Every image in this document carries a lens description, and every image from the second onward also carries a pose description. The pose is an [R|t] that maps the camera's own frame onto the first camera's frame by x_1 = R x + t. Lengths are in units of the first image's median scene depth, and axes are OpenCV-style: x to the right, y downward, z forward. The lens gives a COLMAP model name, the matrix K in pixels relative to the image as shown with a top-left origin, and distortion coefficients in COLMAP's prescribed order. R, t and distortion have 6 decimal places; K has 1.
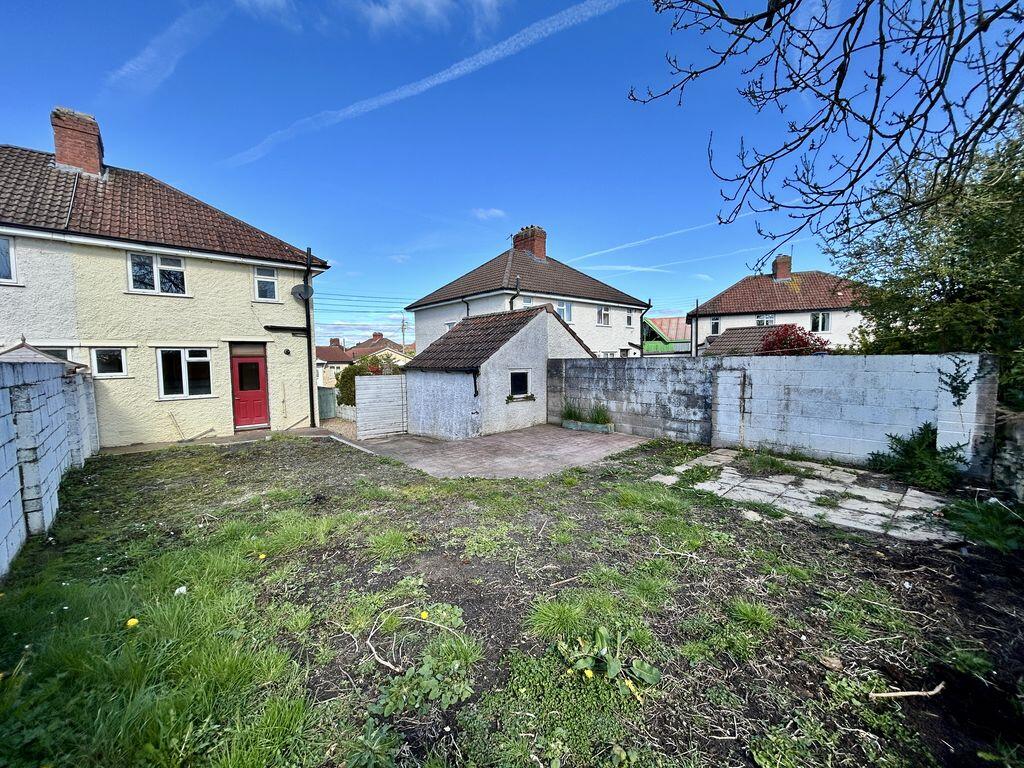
lens RADIAL K [[409.7, 0, 516.5], [0, 409.7, 385.0], [0, 0, 1]] dist [0.000915, -0.000104]
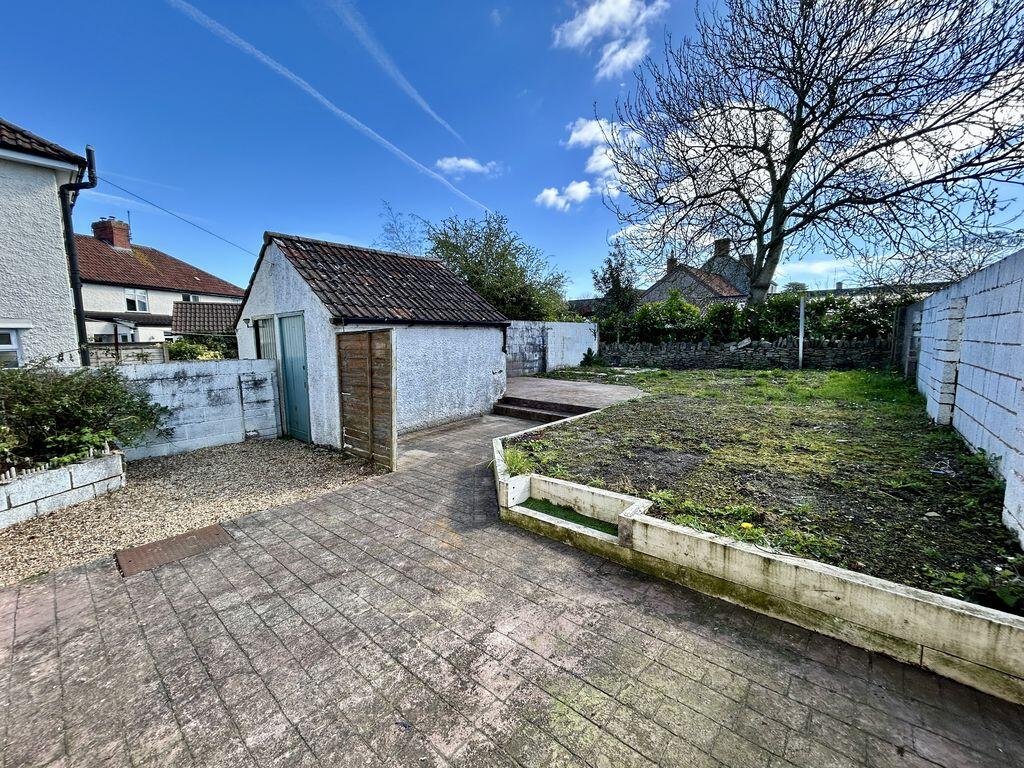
lens RADIAL K [[409.7, 0, 514.3], [0, 409.7, 384.7], [0, 0, 1]] dist [0.000915, -0.000104]
pose [[-0.133040, -0.091482, 0.986880, -0.912737], [0.086350, 0.990875, 0.103493, 0.005337], [-0.987342, 0.098986, -0.123927, 0.984822]]
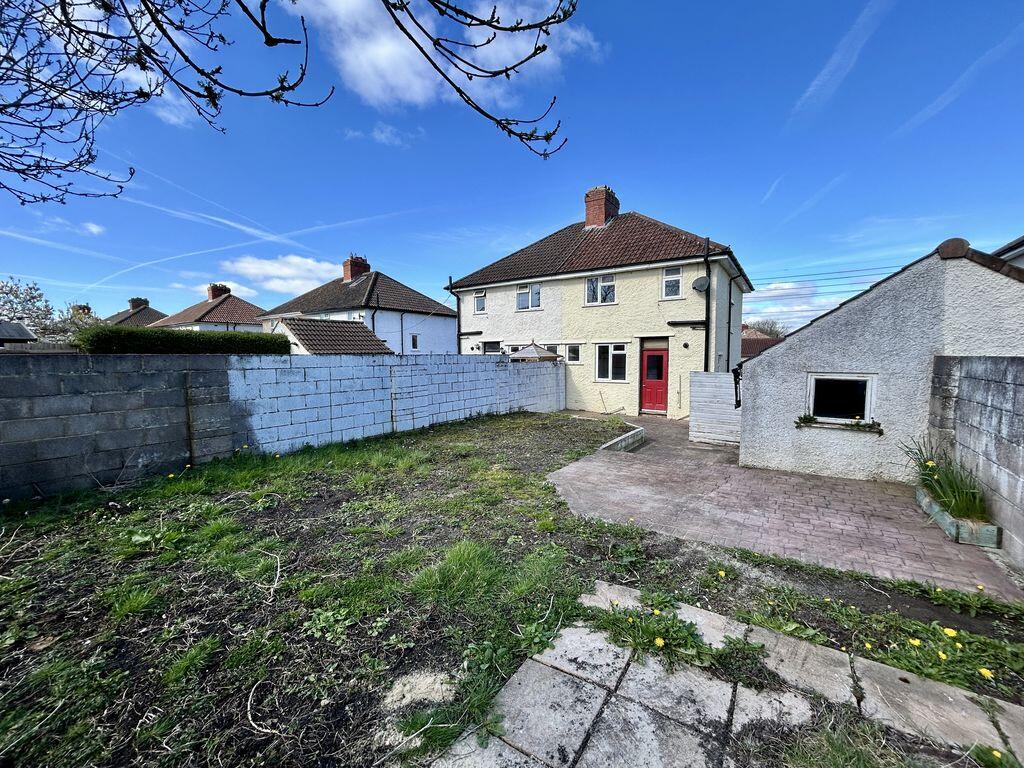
lens RADIAL K [[409.7, 0, 506.8], [0, 409.7, 384.4], [0, 0, 1]] dist [0.000915, -0.000104]
pose [[0.245777, 0.082119, -0.965842, 0.420627], [-0.061284, 0.995728, 0.069065, -0.032652], [0.967387, 0.042216, 0.249760, 0.386128]]
